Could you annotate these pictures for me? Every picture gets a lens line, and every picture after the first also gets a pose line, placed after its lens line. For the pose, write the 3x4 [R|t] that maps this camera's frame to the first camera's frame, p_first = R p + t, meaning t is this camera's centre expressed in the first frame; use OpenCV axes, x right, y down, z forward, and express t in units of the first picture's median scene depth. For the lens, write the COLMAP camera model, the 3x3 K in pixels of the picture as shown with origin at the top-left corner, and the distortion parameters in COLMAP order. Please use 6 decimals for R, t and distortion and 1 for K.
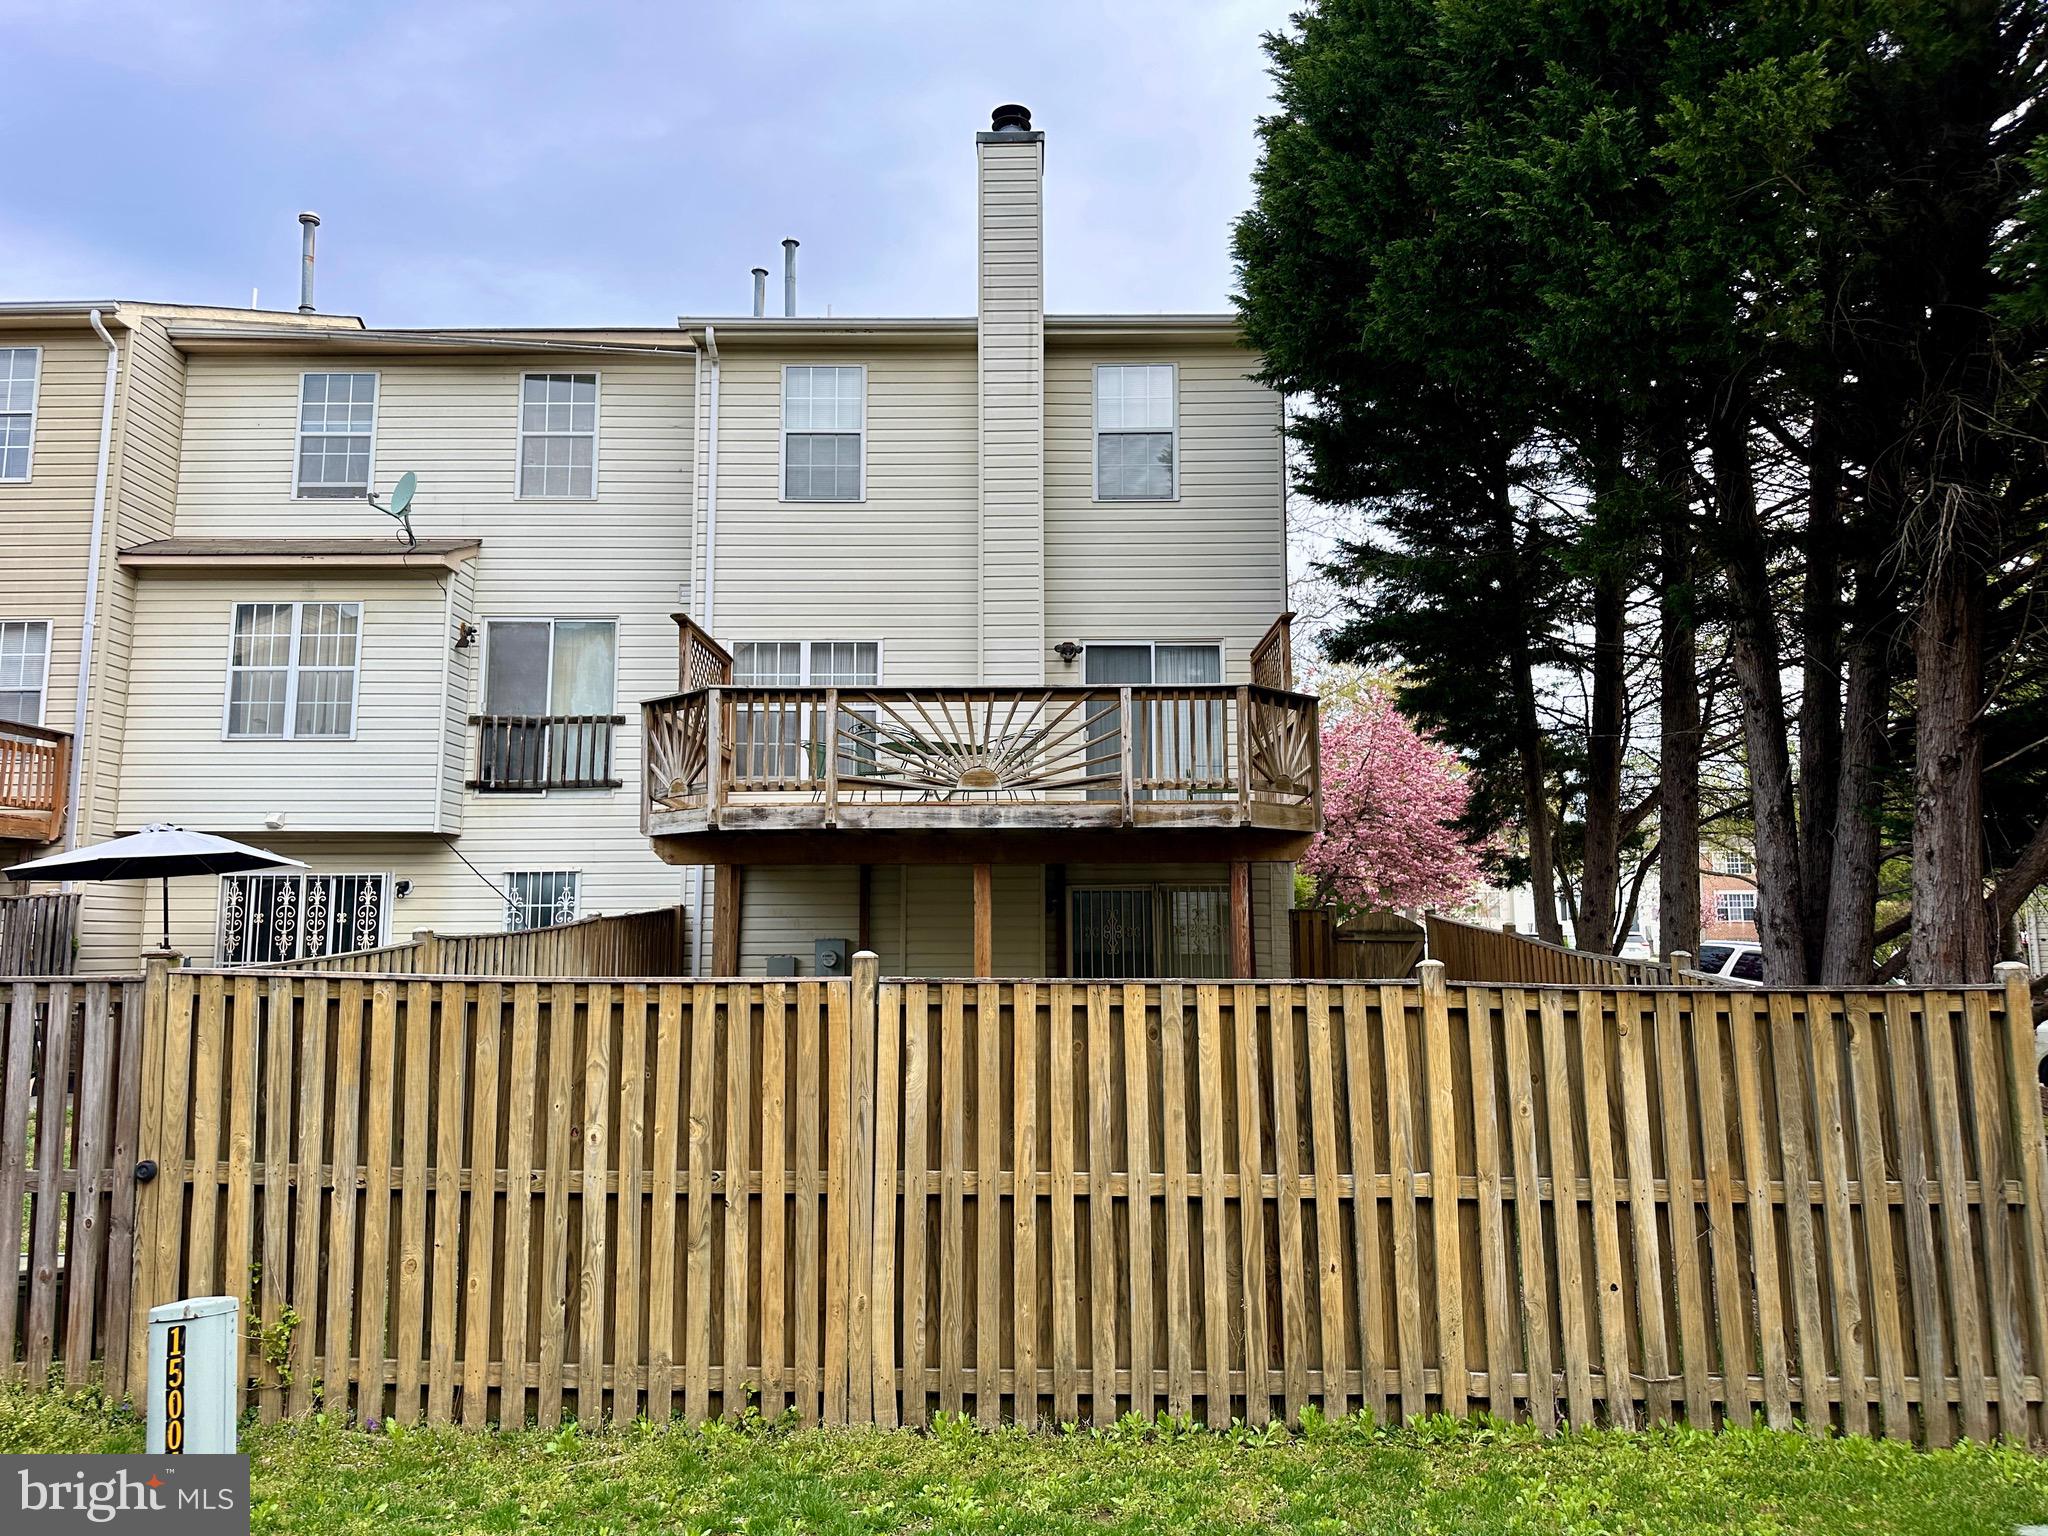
lens RADIAL K [[1428.6, 0, 1030.3], [0, 1428.6, 762.1], [0, 0, 1]] dist [0.114964, -0.140080]
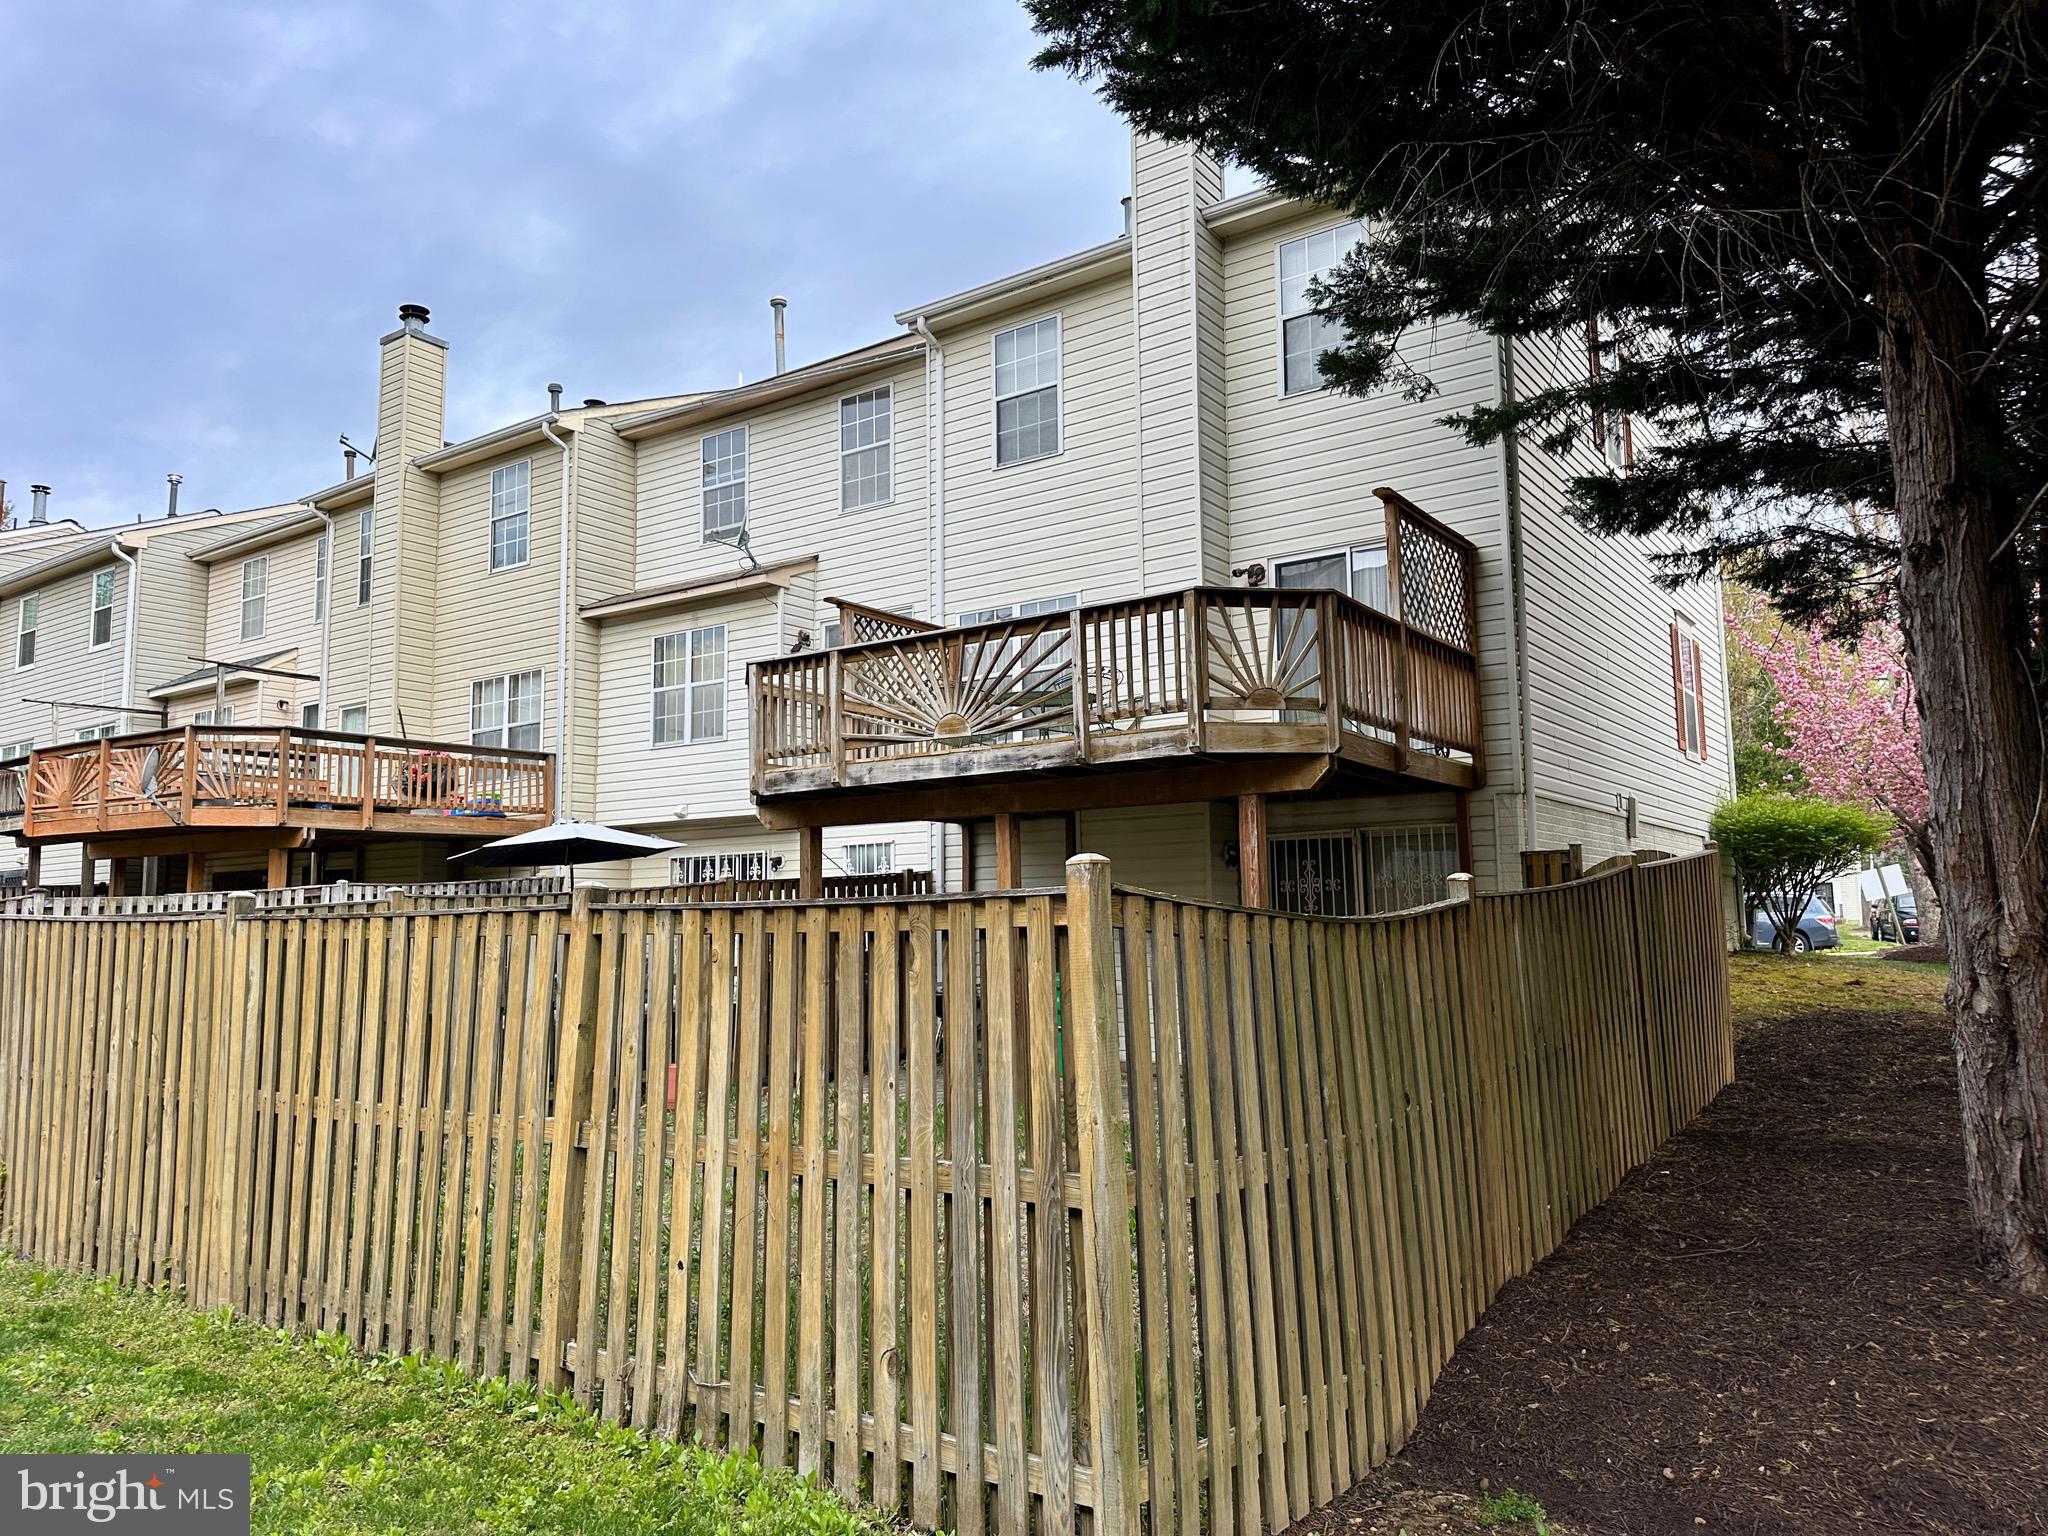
lens RADIAL K [[1428.6, 0, 1030.3], [0, 1428.6, 762.1], [0, 0, 1]] dist [0.114964, -0.140080]
pose [[0.831469, -0.075769, -0.550380, 0.398172], [0.082757, 0.996496, -0.012162, 0.038702], [0.549372, -0.035436, 0.834826, 0.164551]]
